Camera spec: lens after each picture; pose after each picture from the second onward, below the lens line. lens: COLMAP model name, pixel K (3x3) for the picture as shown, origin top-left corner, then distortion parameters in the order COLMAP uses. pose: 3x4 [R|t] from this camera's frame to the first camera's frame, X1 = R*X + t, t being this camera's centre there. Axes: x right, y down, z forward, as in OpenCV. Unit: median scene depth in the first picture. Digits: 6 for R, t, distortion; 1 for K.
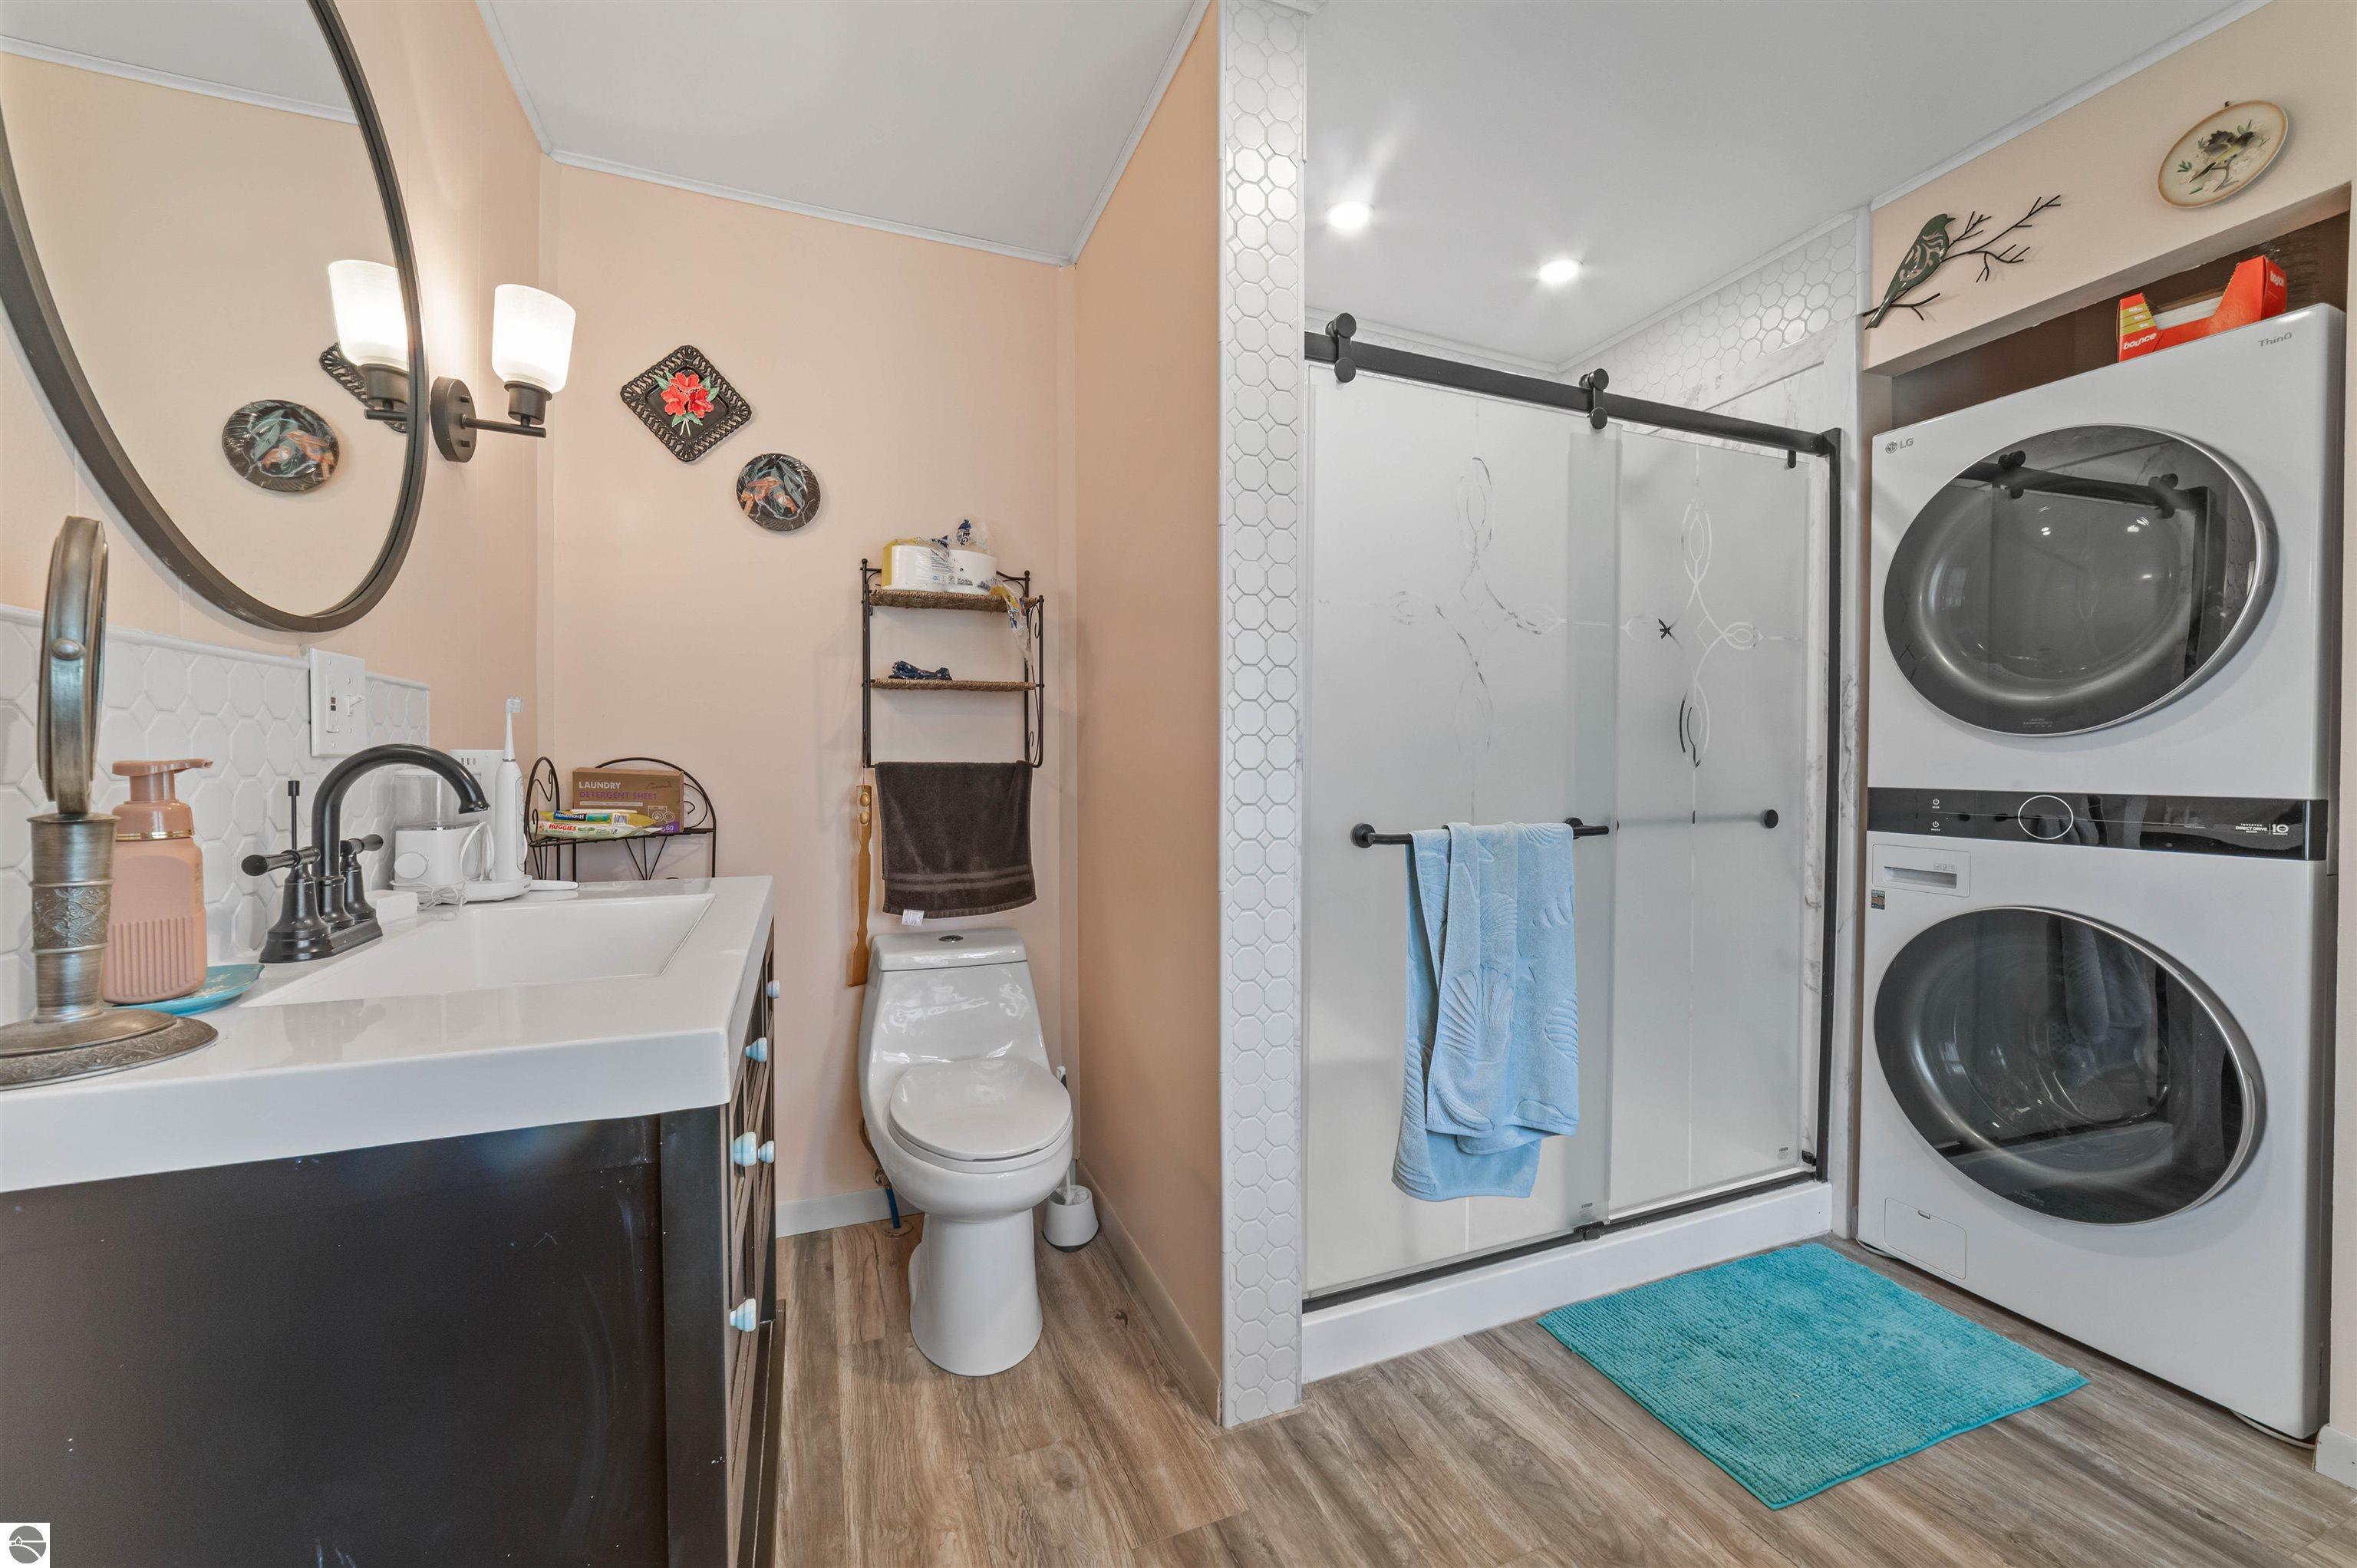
lens RADIAL K [[921.8, 0, 1179.1], [0, 921.8, 779.6], [0, 0, 1]] dist [-0.022425, 0.007372]
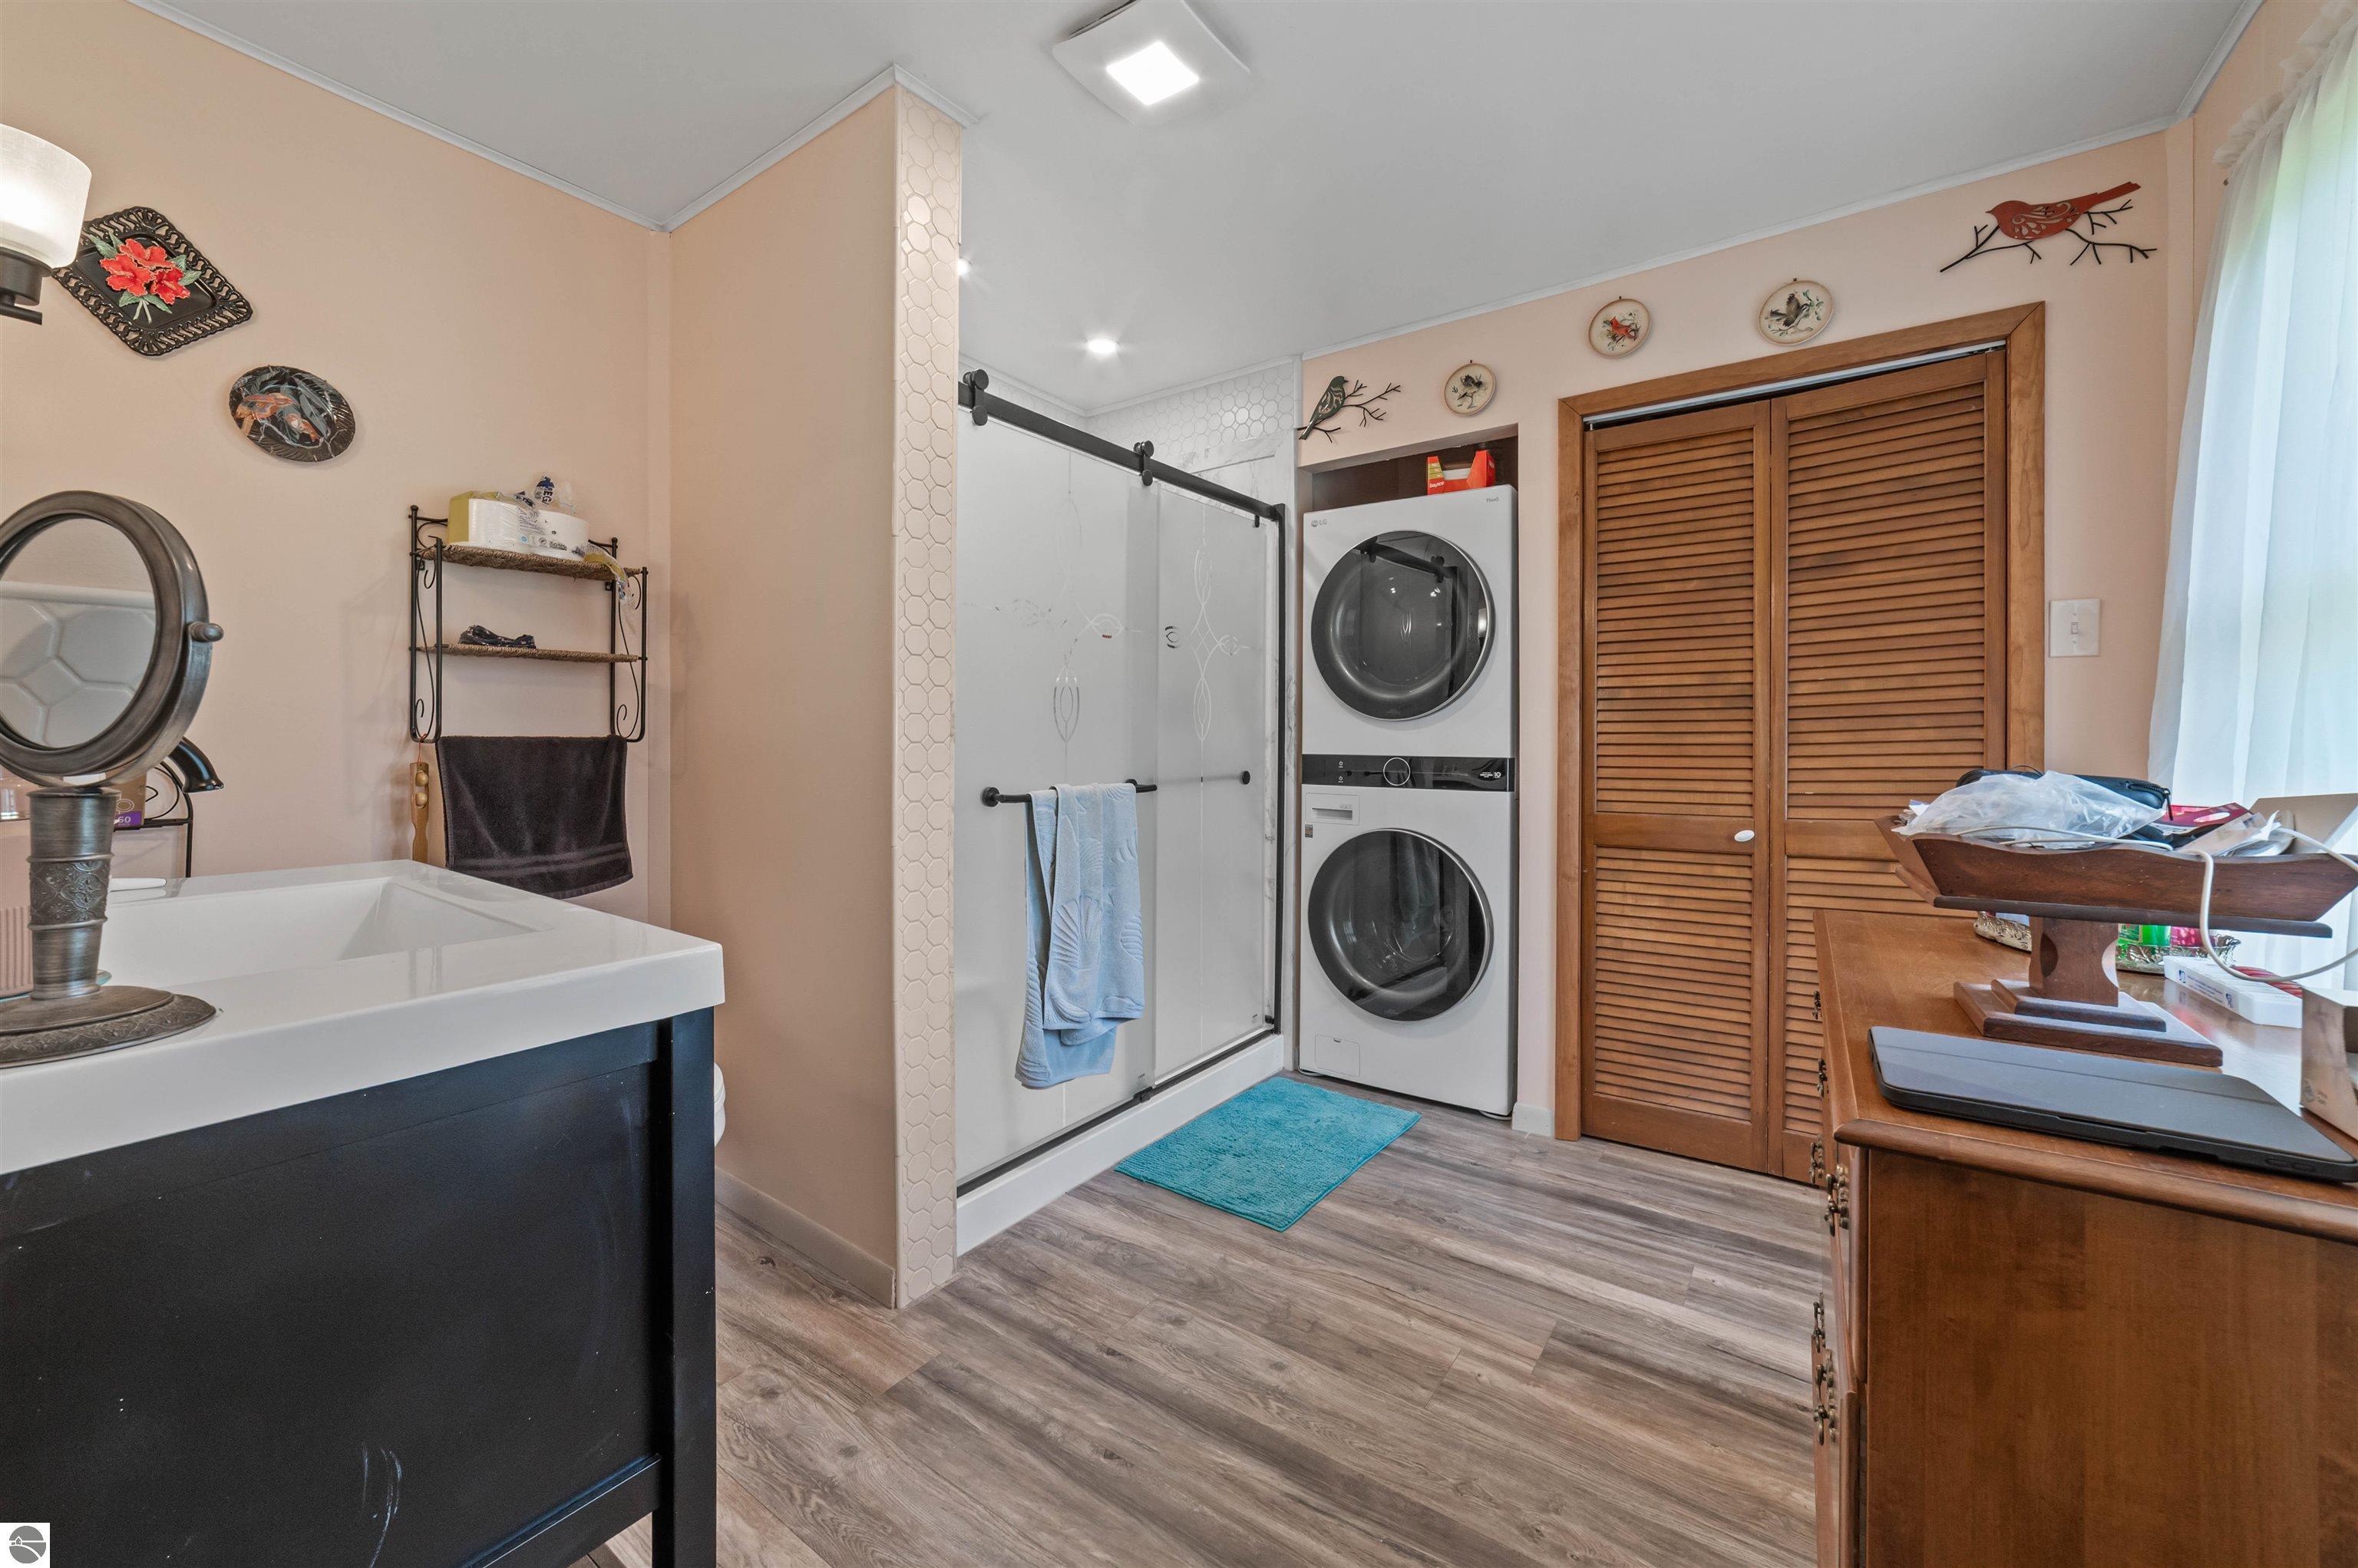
lens RADIAL K [[921.6, 0, 1180.1], [0, 921.6, 746.4], [0, 0, 1]] dist [-0.025677, 0.011960]
pose [[0.843131, -0.004904, 0.537686, -0.211277], [0.009379, 0.999940, -0.005588, 0.002813], [-0.537626, 0.009754, 0.843127, -0.140820]]
